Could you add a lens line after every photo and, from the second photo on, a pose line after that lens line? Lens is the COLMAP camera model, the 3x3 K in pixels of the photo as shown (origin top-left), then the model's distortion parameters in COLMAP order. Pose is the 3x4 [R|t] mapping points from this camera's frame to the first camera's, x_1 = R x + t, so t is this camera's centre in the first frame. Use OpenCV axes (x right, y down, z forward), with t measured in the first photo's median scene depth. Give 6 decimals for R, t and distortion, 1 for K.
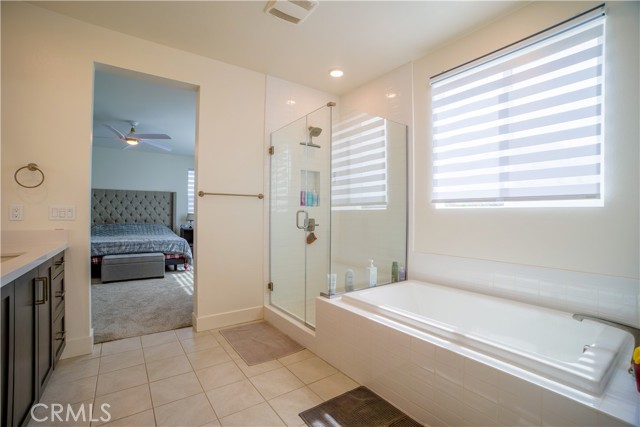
lens RADIAL K [[290.8, 0, 316.0], [0, 290.8, 213.3], [0, 0, 1]] dist [-0.036622, 0.000187]
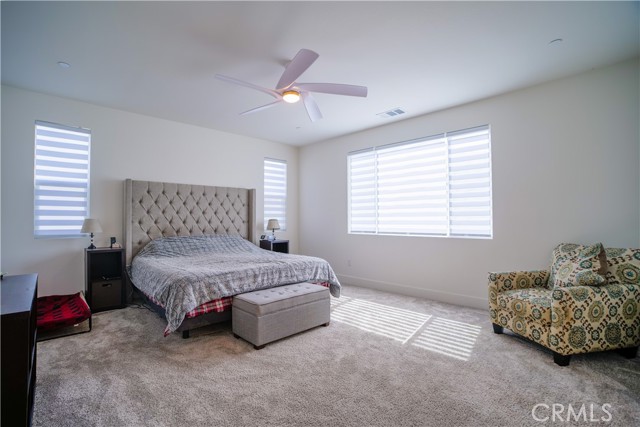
lens RADIAL K [[290.8, 0, 318.3], [0, 290.8, 218.0], [0, 0, 1]] dist [-0.036622, 0.000187]
pose [[0.985531, -0.005875, 0.169393, -0.599204], [0.005802, 0.999983, 0.000926, -0.003974], [-0.169395, 0.000070, 0.985548, 0.360616]]
